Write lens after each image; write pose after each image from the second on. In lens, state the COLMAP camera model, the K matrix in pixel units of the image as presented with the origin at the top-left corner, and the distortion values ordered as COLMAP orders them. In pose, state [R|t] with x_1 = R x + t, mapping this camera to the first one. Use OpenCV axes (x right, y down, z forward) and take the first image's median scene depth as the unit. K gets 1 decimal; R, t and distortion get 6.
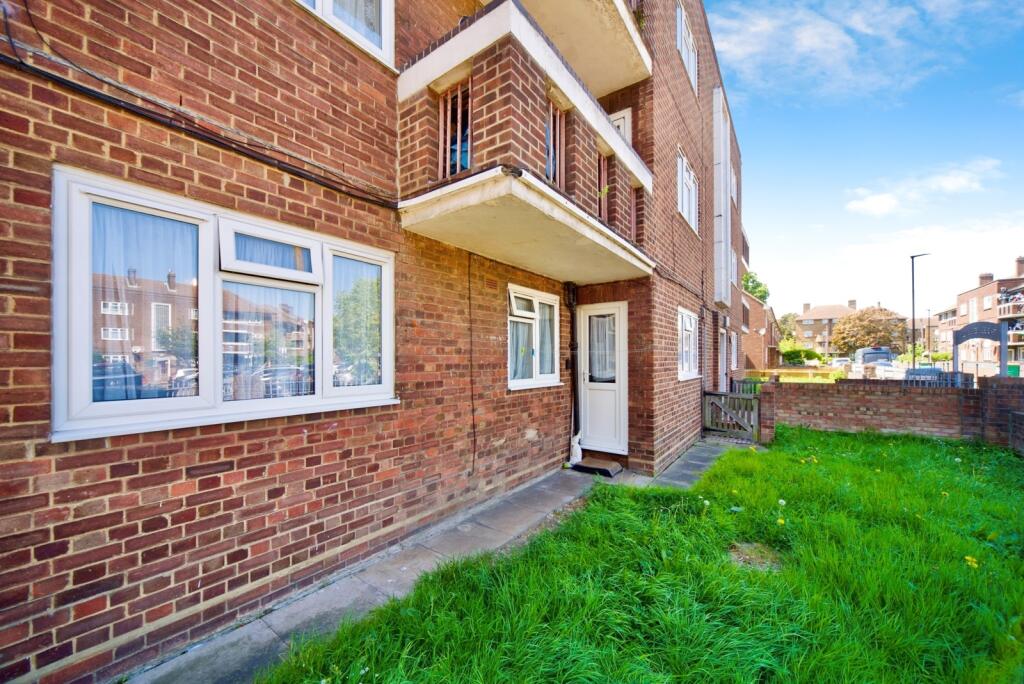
lens RADIAL K [[385.7, 0, 501.5], [0, 385.7, 358.5], [0, 0, 1]] dist [-0.009830, 0.000384]
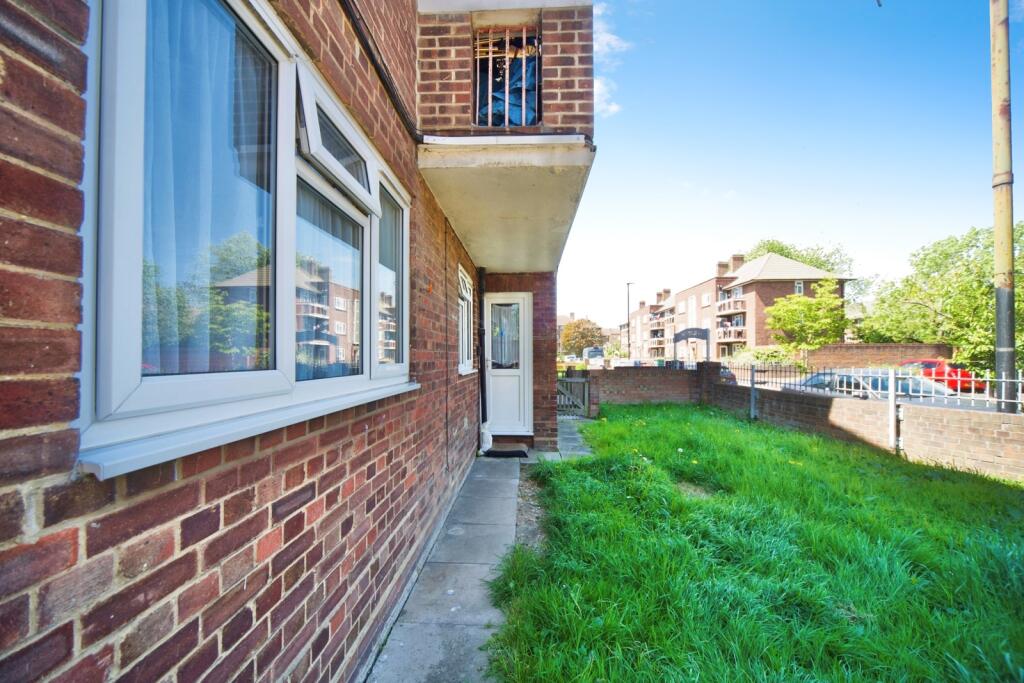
lens RADIAL K [[385.7, 0, 512.7], [0, 385.7, 349.8], [0, 0, 1]] dist [-0.009830, 0.000384]
pose [[0.820864, 0.012081, 0.570996, -0.580008], [-0.002411, 0.999841, -0.017689, 0.054326], [-0.571119, 0.013144, 0.820762, 0.251091]]
